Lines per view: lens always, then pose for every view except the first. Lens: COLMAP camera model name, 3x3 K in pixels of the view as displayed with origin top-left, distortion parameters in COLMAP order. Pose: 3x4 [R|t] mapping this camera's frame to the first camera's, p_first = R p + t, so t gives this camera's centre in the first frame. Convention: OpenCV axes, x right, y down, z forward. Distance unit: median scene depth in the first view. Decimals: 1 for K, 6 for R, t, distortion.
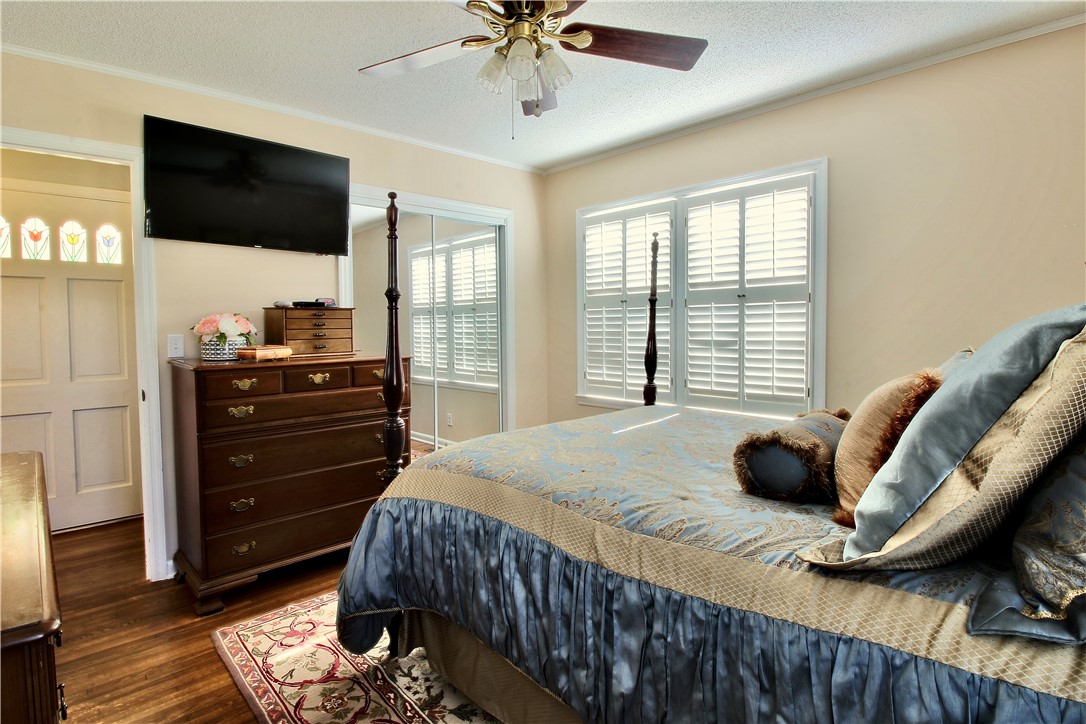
lens RADIAL K [[535.8, 0, 540.3], [0, 535.8, 357.9], [0, 0, 1]] dist [-0.025727, -0.001848]
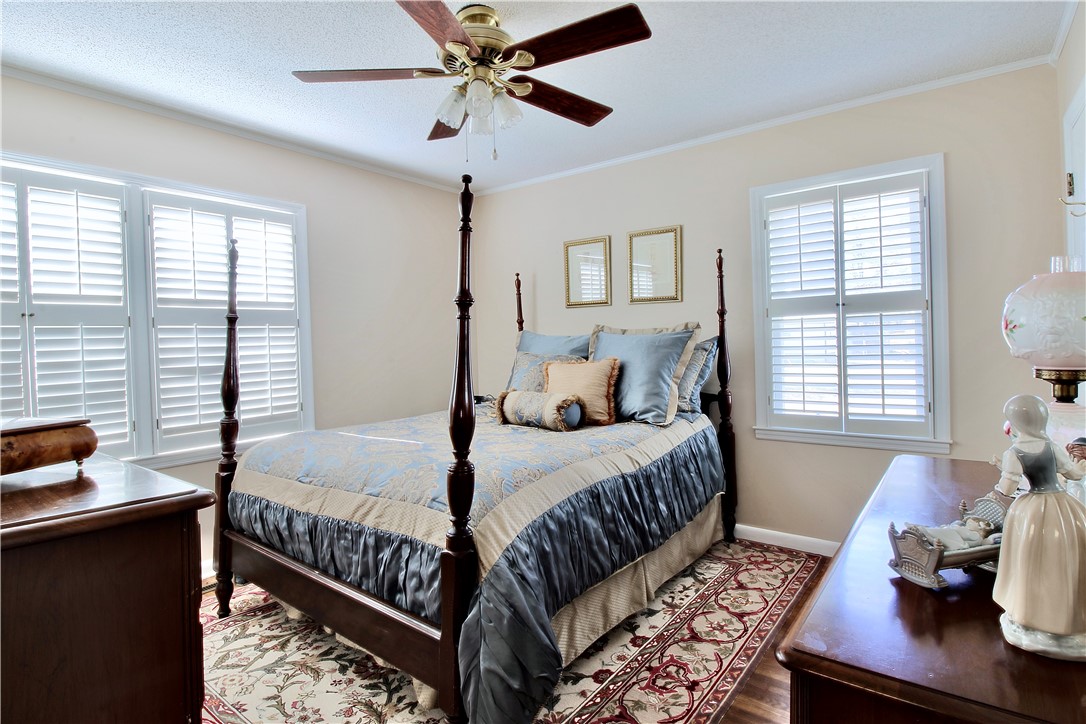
lens RADIAL K [[535.8, 0, 540.2], [0, 535.8, 353.6], [0, 0, 1]] dist [-0.025727, -0.001848]
pose [[-0.158967, -0.014303, 0.987180, -0.675921], [0.087662, 0.995741, 0.028544, -0.034009], [-0.983384, 0.091076, -0.157036, 0.652835]]
